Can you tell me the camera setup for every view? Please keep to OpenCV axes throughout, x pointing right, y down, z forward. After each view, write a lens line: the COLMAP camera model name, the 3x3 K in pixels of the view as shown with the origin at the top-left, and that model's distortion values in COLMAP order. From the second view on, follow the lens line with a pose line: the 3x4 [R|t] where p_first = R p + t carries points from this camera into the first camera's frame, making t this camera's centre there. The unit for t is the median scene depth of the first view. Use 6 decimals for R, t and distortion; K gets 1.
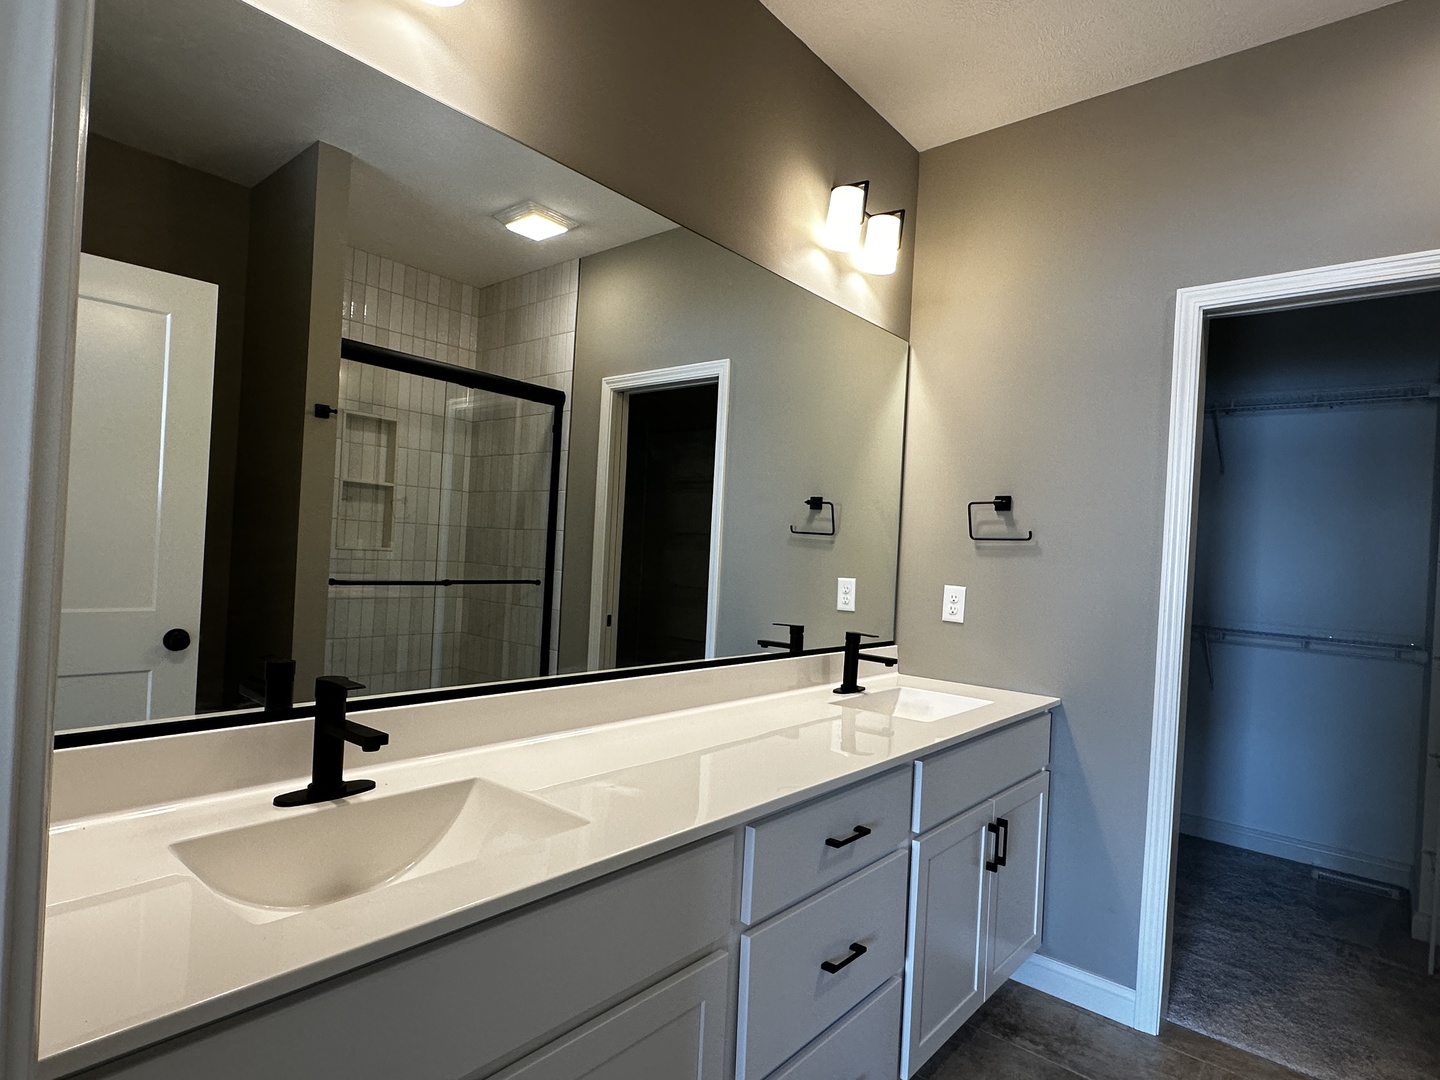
lens RADIAL K [[778.5, 0, 722.9], [0, 778.5, 540.8], [0, 0, 1]] dist [0.002793, -0.001894]
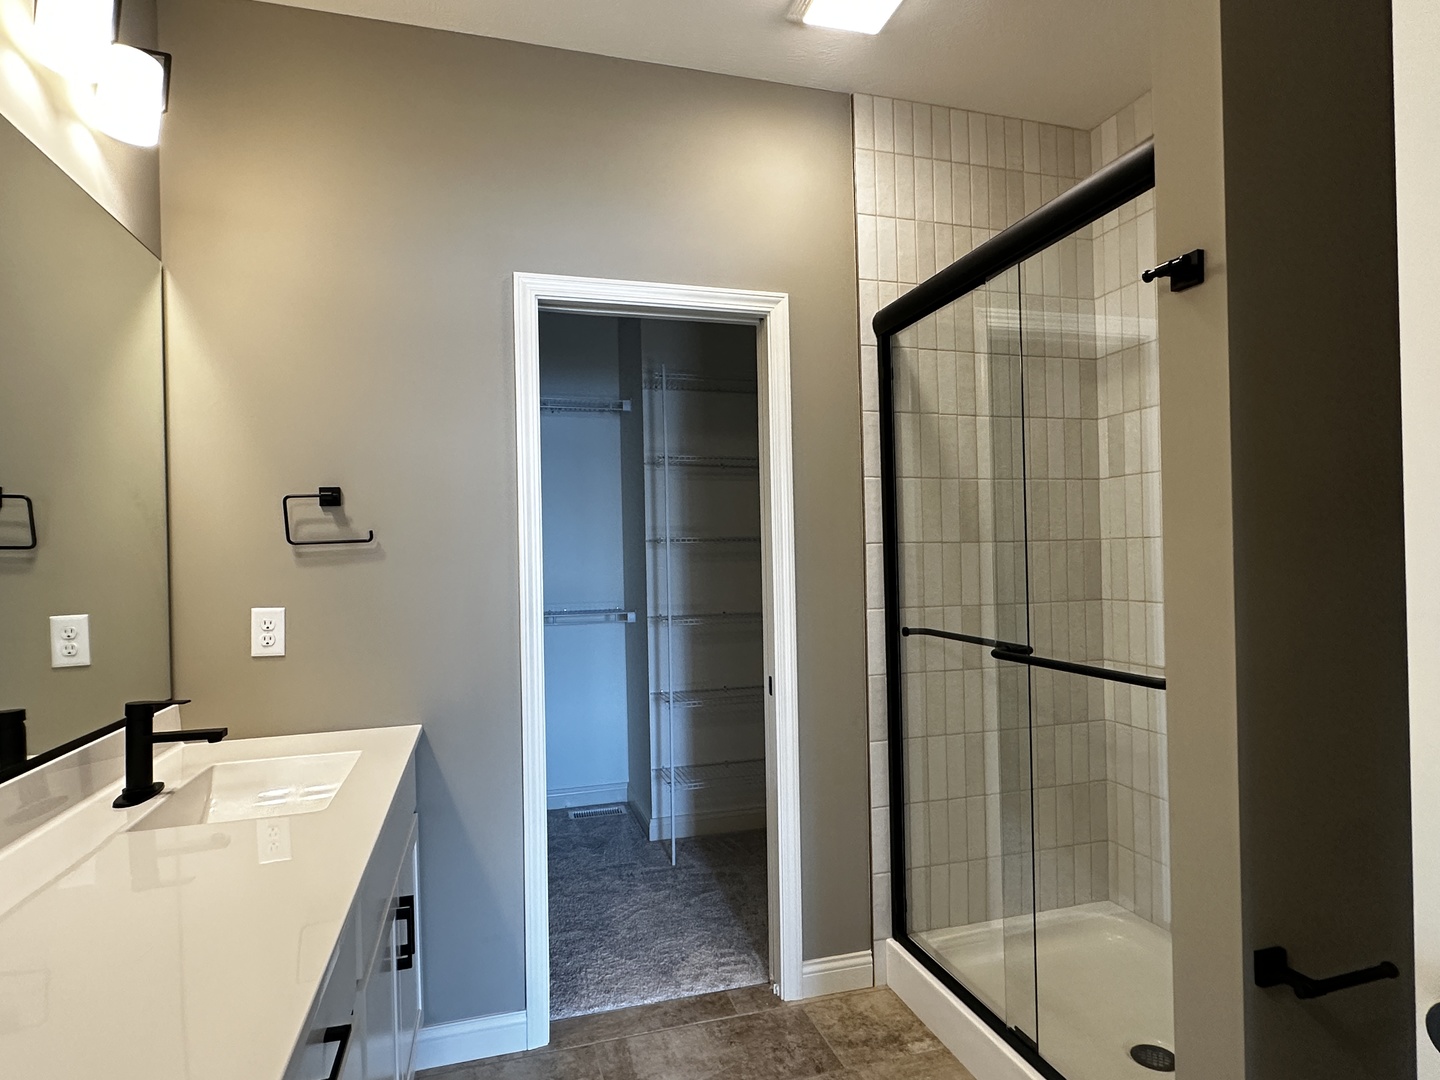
lens RADIAL K [[778.5, 0, 715.7], [0, 778.5, 549.4], [0, 0, 1]] dist [0.002793, -0.001894]
pose [[0.550609, -0.059683, 0.832627, -0.085746], [0.040395, 0.998177, 0.044837, -0.014377], [-0.833786, 0.008947, 0.552016, 0.238629]]
